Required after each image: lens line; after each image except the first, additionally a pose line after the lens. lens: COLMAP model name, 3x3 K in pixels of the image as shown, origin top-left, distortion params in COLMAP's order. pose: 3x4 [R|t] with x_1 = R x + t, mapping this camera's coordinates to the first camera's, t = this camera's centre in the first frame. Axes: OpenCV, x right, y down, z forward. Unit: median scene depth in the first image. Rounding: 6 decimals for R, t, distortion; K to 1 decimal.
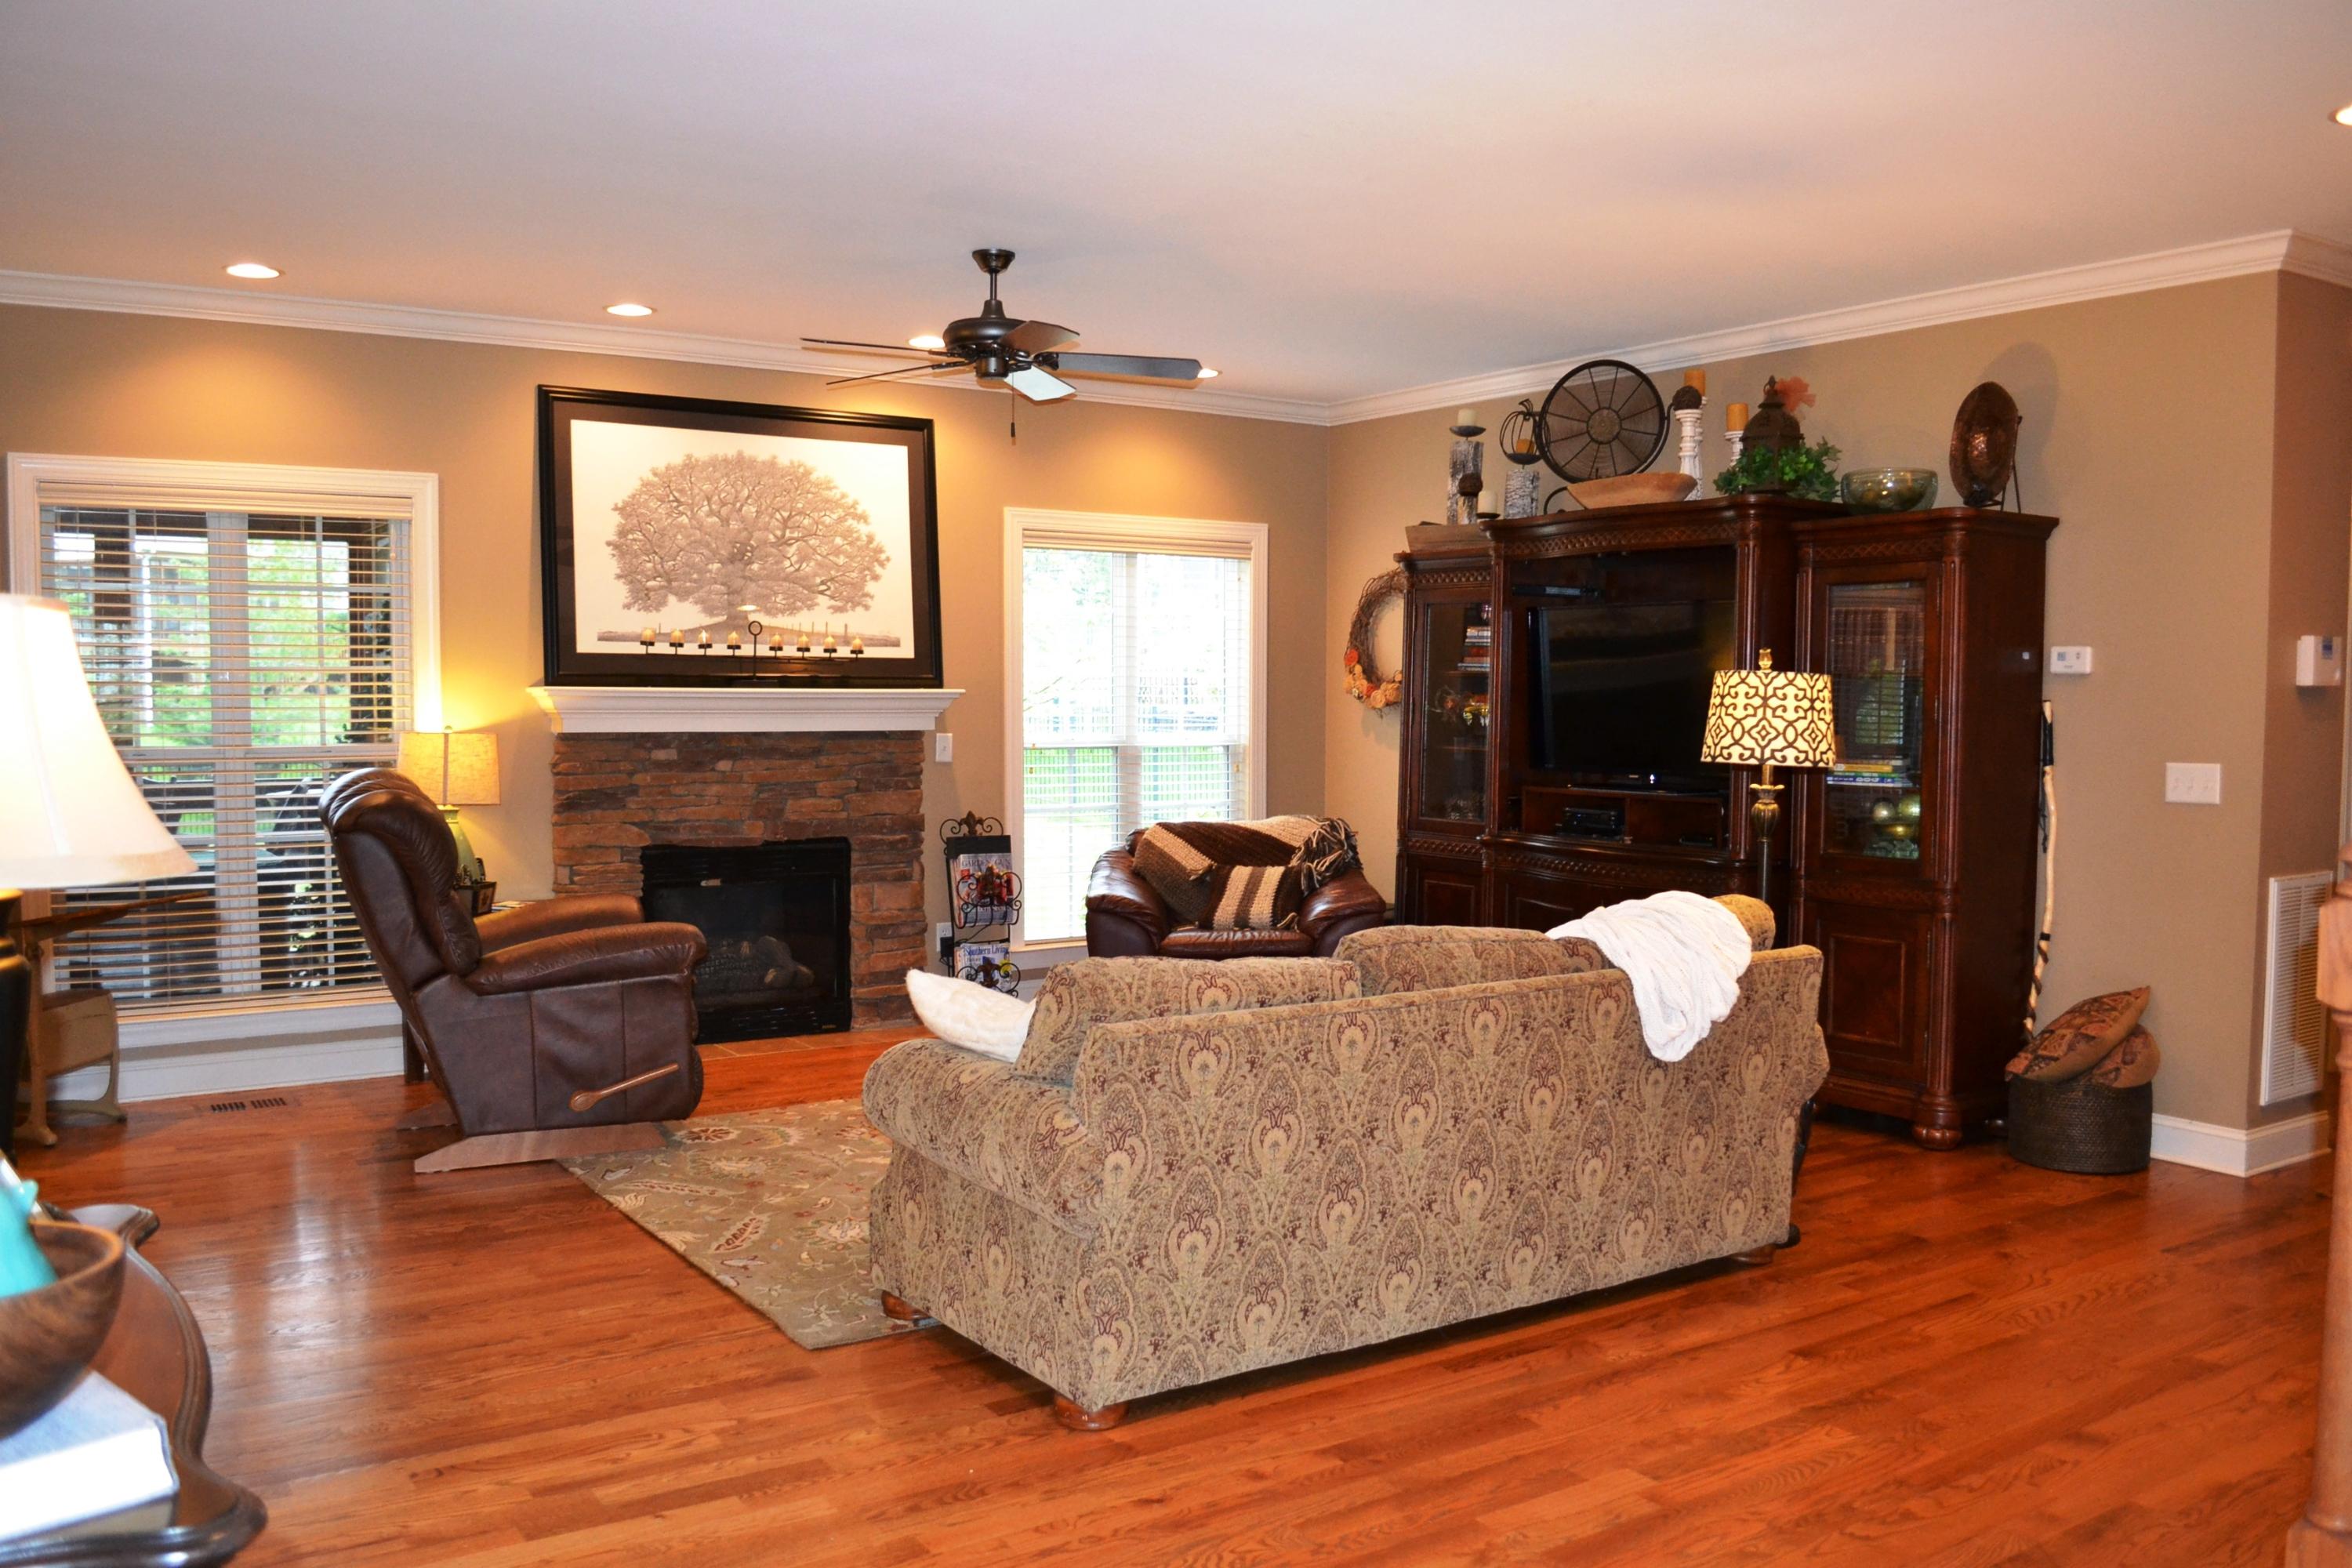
lens RADIAL K [[1878.5, 0, 1185.1], [0, 1878.5, 786.0], [0, 0, 1]] dist [-0.084072, 0.015630]
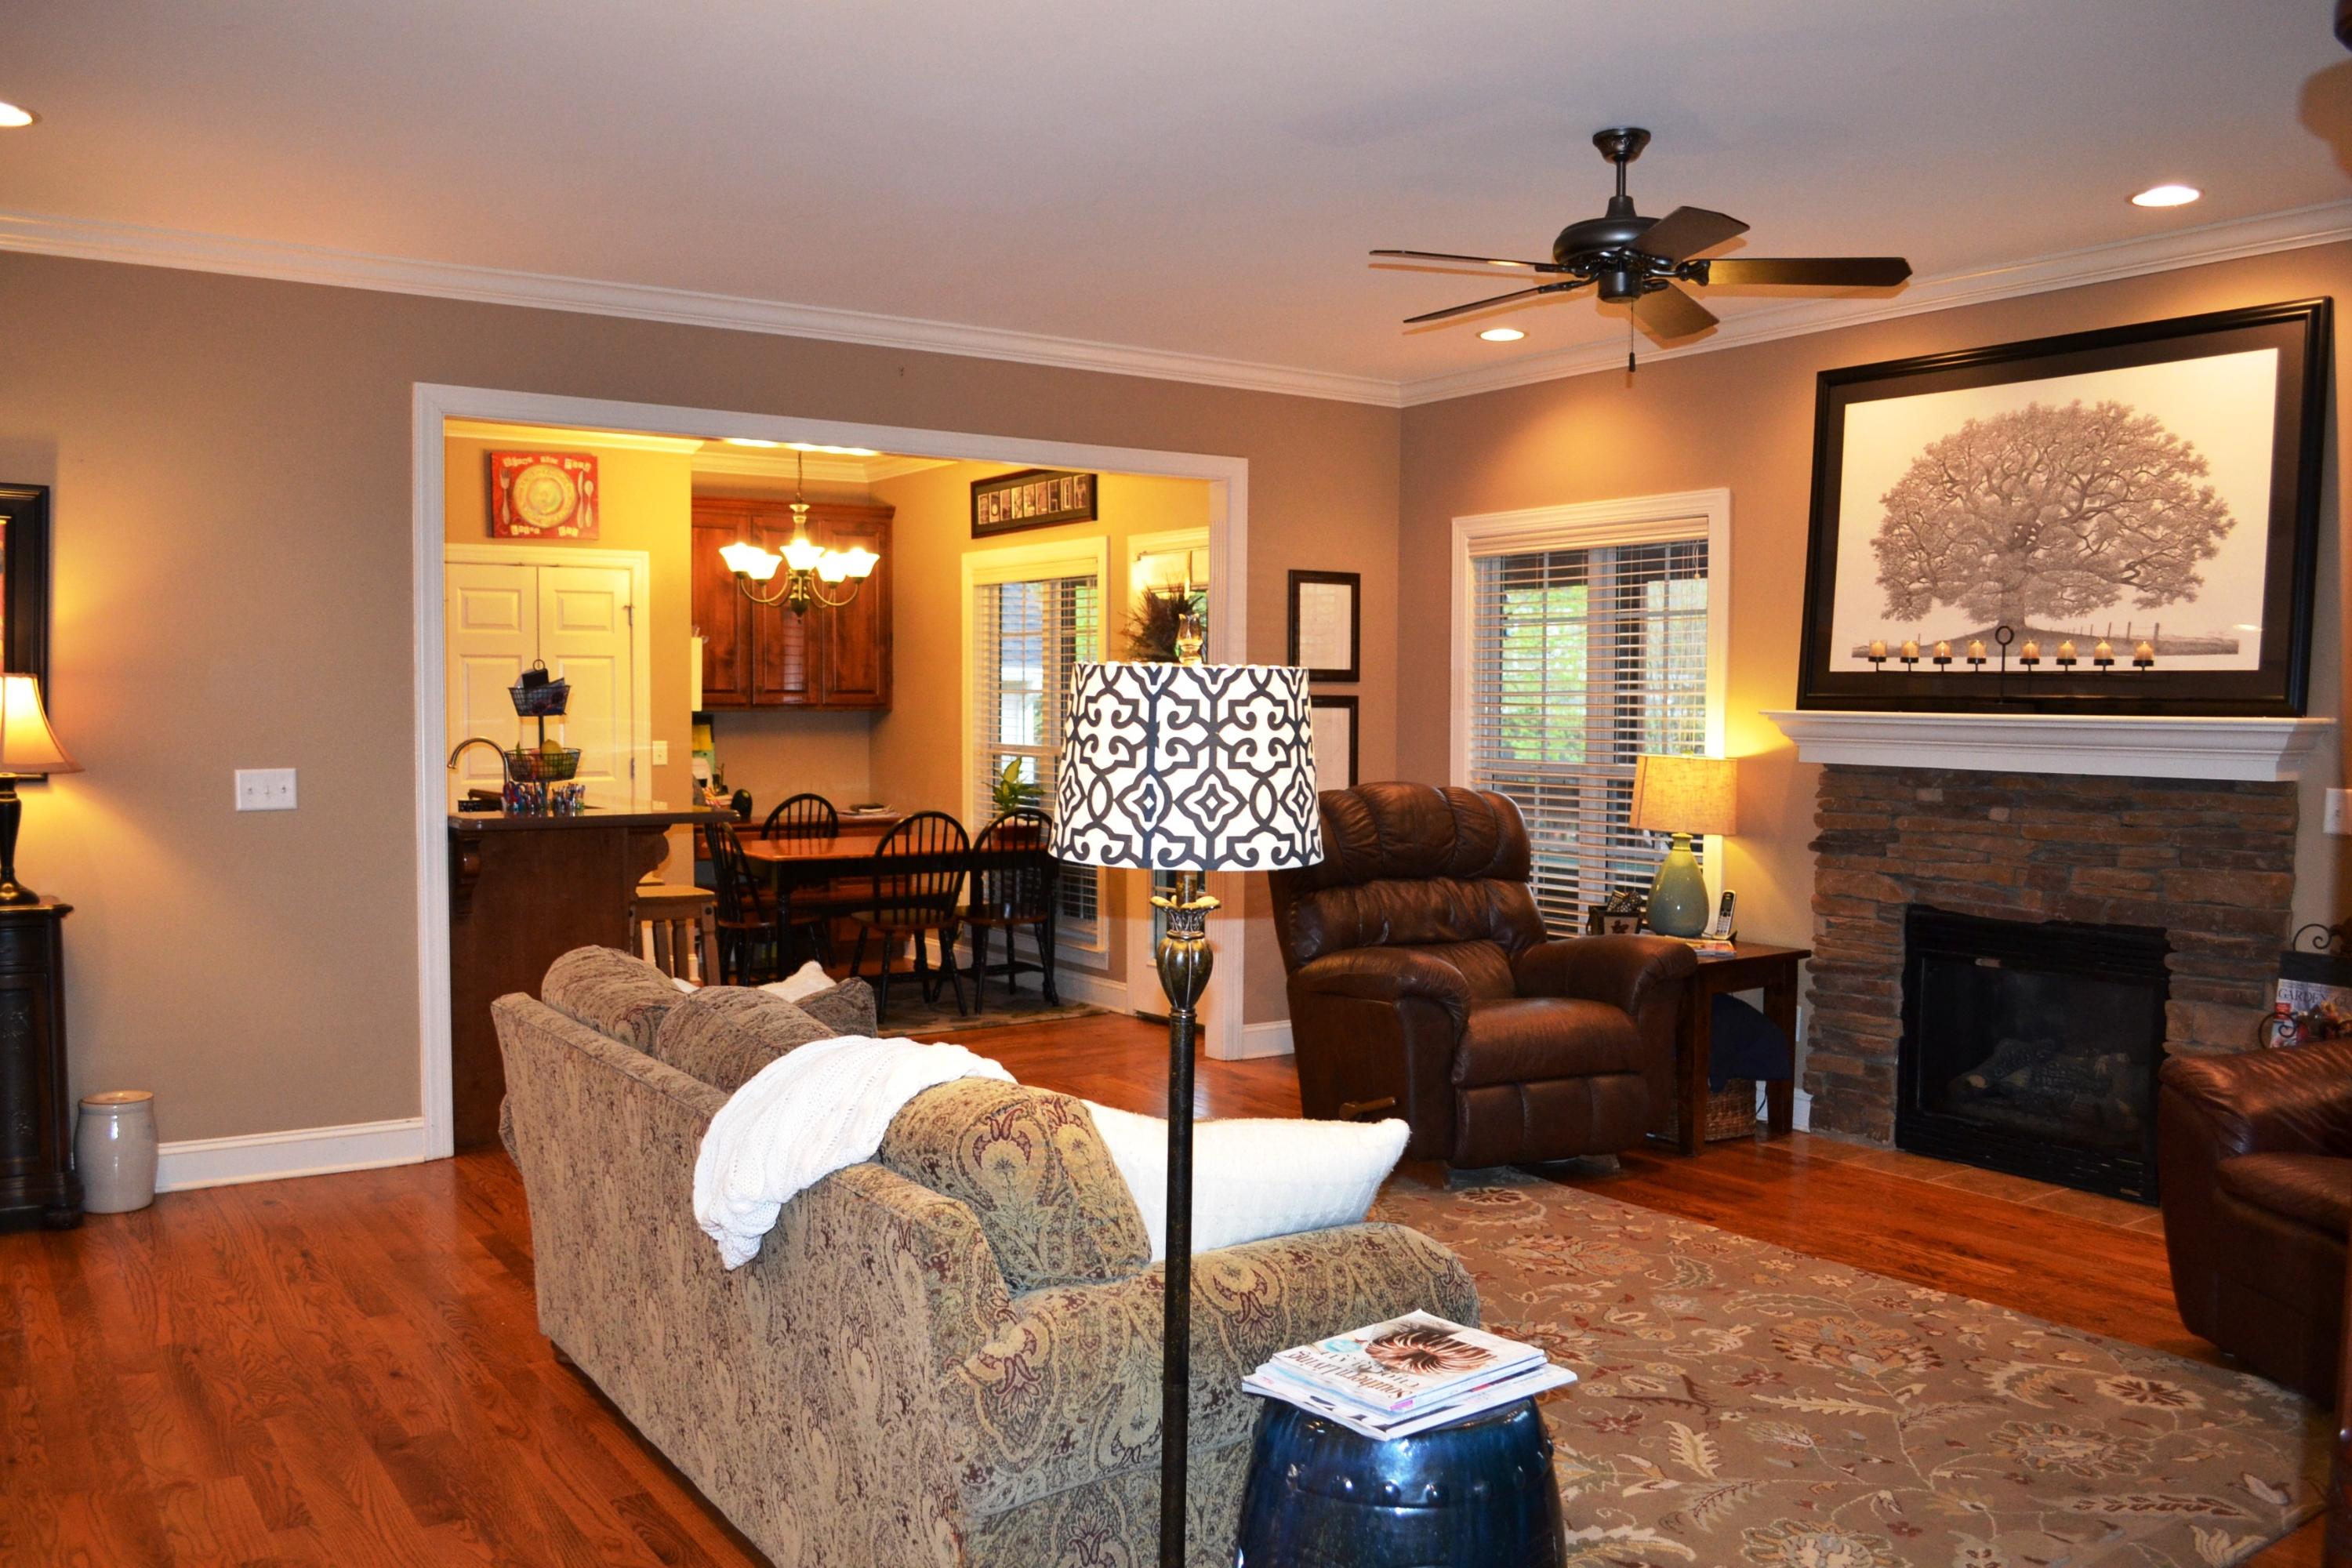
lens RADIAL K [[1878.5, 0, 1168.0], [0, 1878.5, 803.0], [0, 0, 1]] dist [-0.084072, 0.015630]
pose [[0.014578, 0.049529, -0.998666, 0.533918], [-0.057664, 0.997152, 0.048612, -0.034098], [0.998230, 0.056879, 0.017392, 0.668031]]
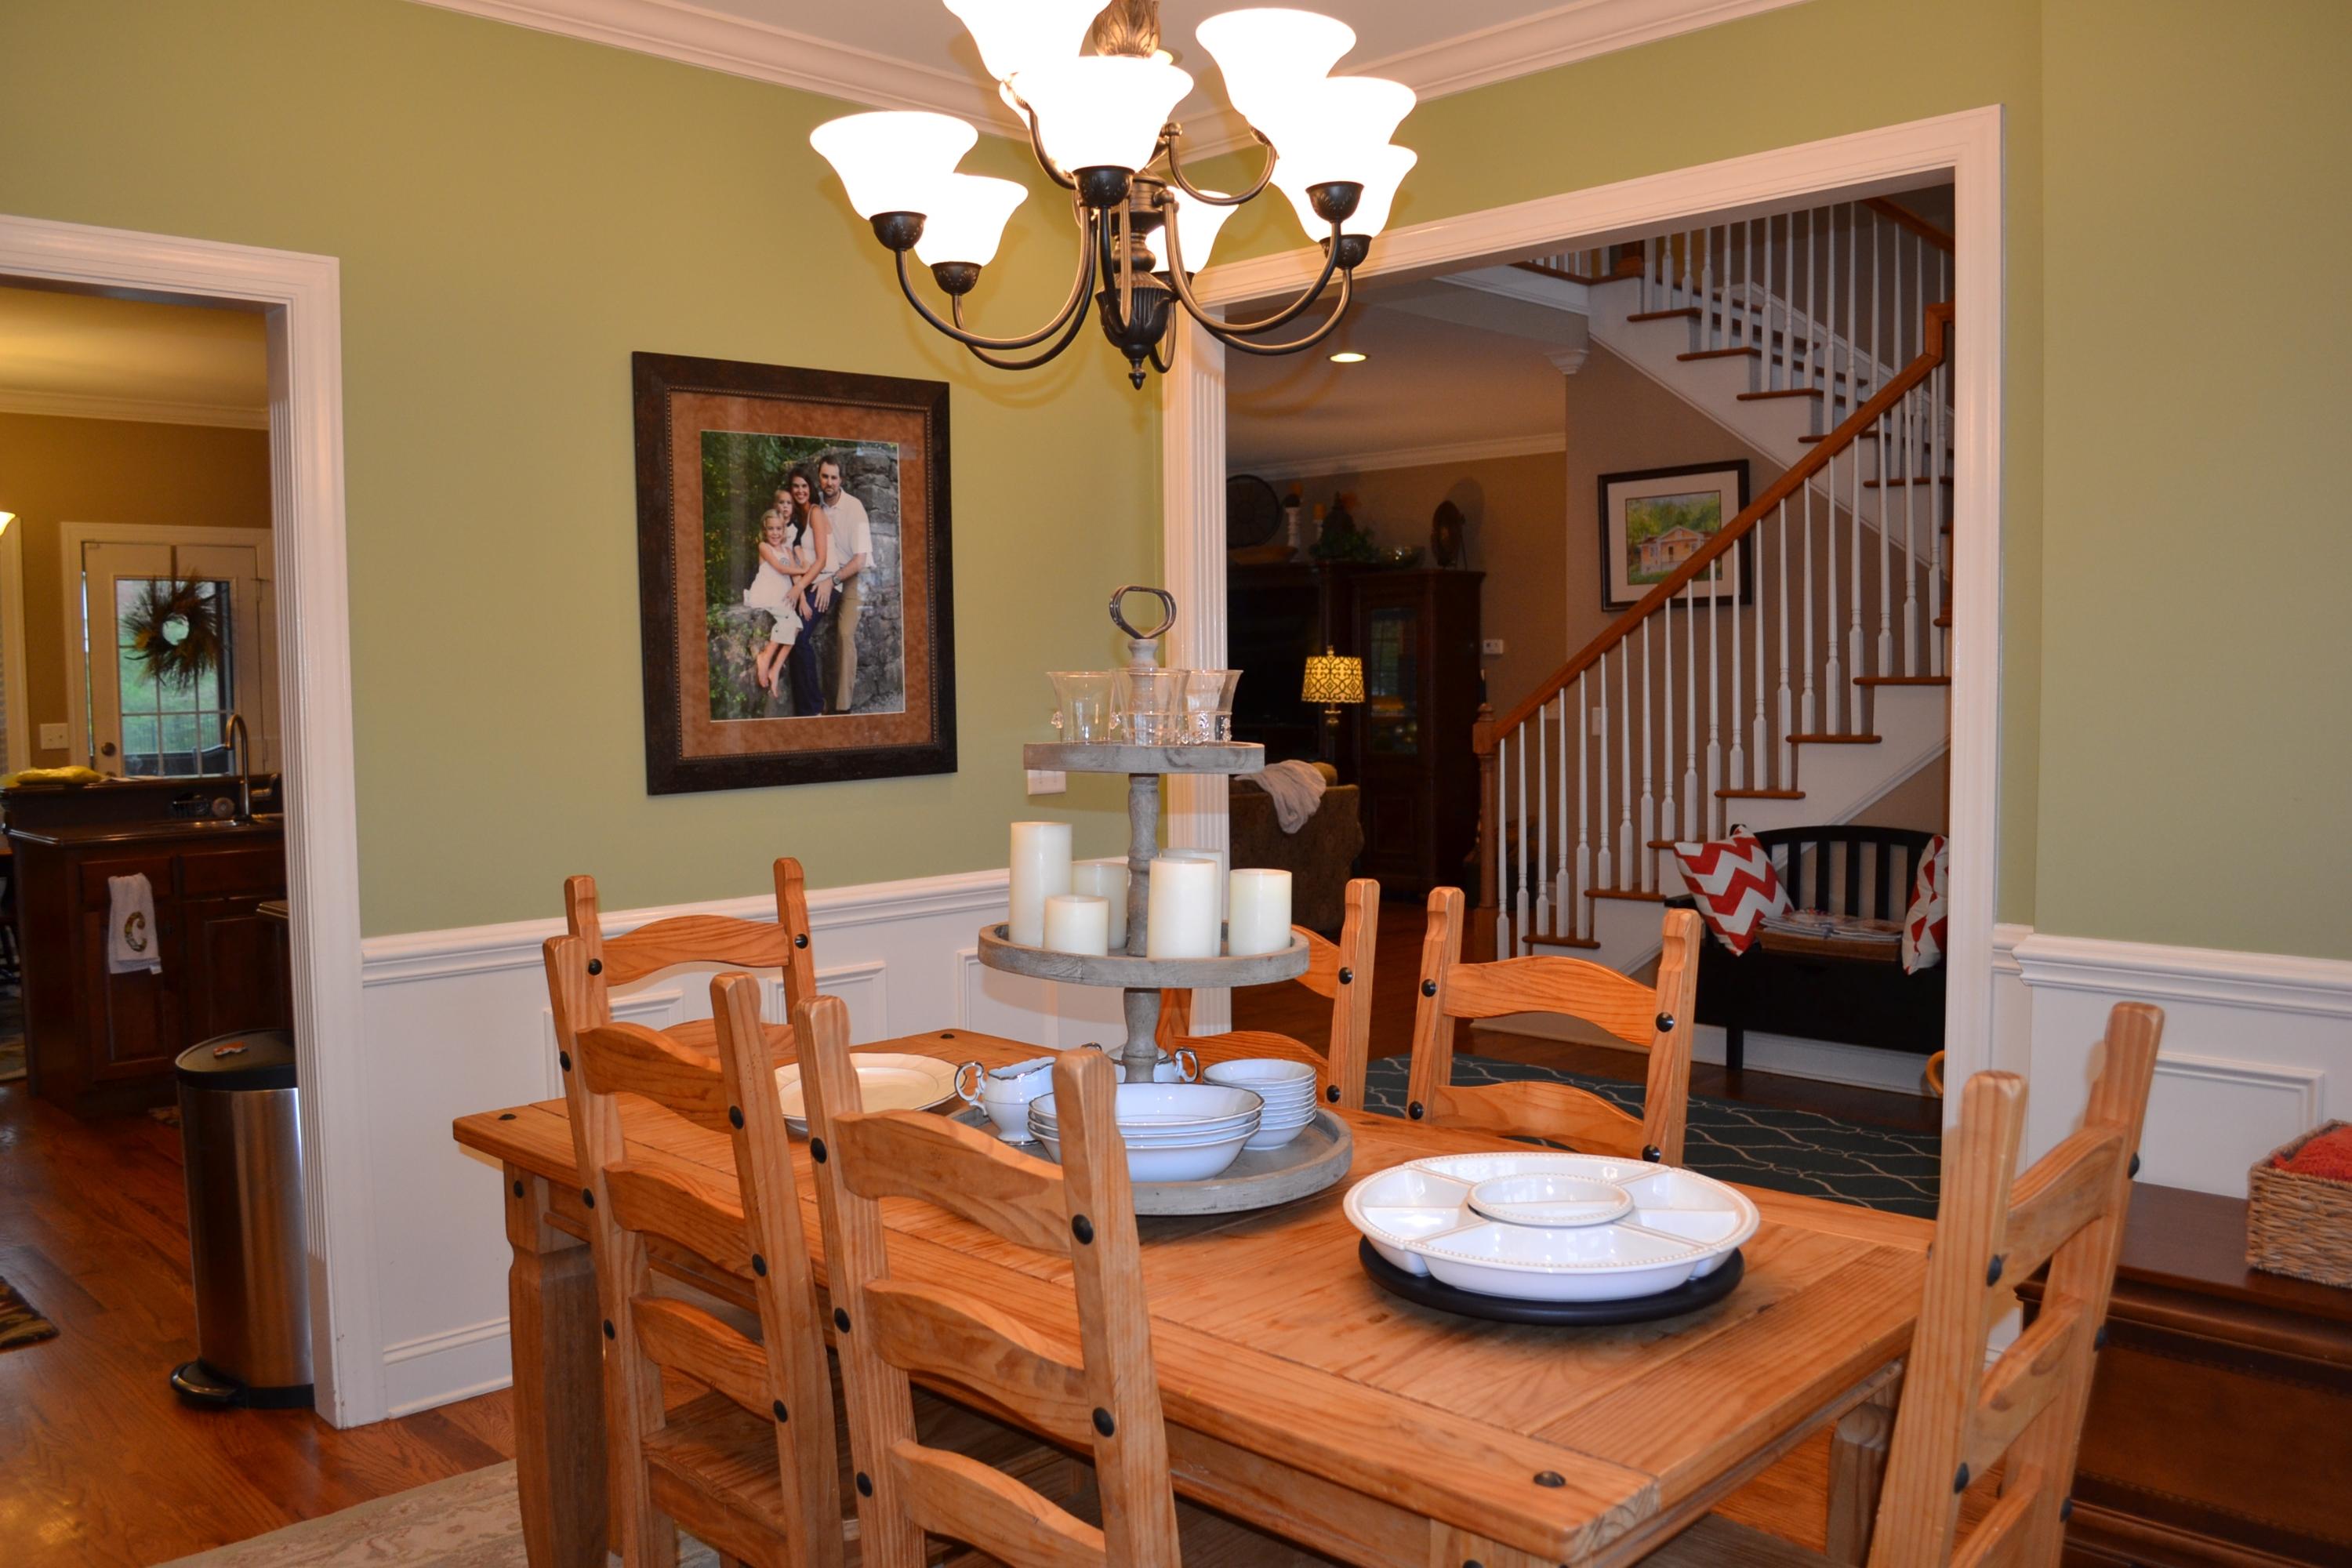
lens RADIAL K [[1878.5, 0, 1172.3], [0, 1878.5, 784.5], [0, 0, 1]] dist [-0.084072, 0.015630]
pose [[0.981383, -0.030798, 0.189578, -0.175699], [0.029717, 0.999522, 0.008545, 0.038399], [-0.189750, -0.002753, 0.981829, -0.682443]]
